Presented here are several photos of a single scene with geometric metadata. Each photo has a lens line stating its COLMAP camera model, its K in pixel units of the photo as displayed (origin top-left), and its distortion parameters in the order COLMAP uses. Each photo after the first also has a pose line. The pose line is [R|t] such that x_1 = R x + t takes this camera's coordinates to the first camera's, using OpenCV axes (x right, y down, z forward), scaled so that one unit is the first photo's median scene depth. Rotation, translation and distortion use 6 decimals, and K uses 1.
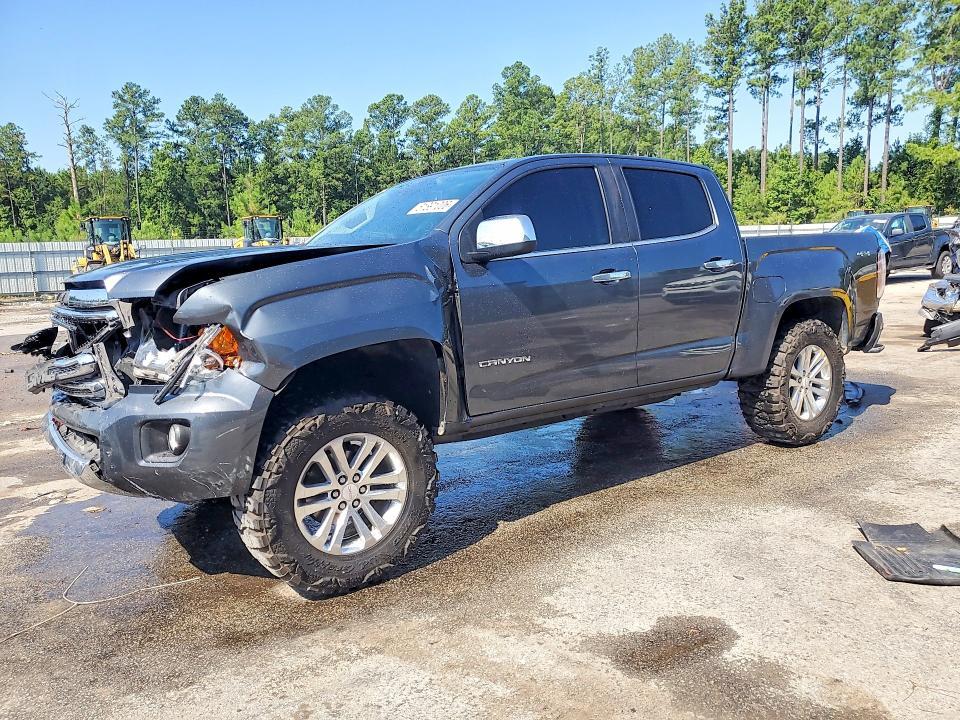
lens RADIAL K [[834.9, 0, 480.0], [0, 834.9, 360.0], [0, 0, 1]] dist [0.000460, 0.025071]
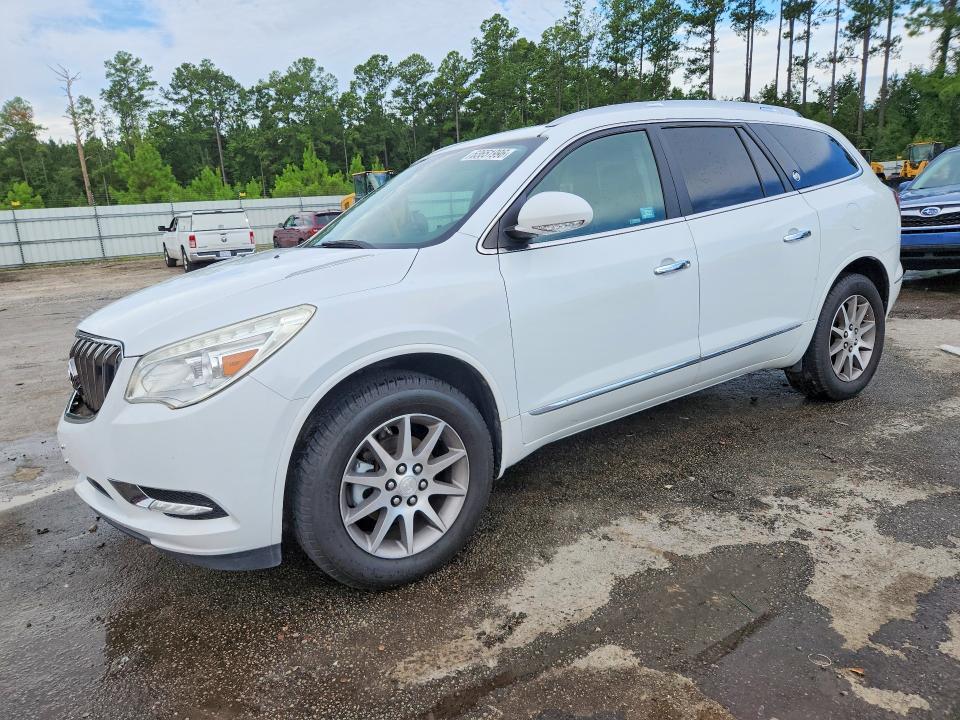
lens RADIAL K [[716.8, 0, 461.0], [0, 716.8, 359.3], [0, 0, 1]] dist [0.072116, -0.078947]
pose [[0.998423, -0.017419, -0.053368, 0.040203], [0.021499, 0.996810, 0.076859, -0.015152], [0.051859, -0.077885, 0.995613, 0.103942]]
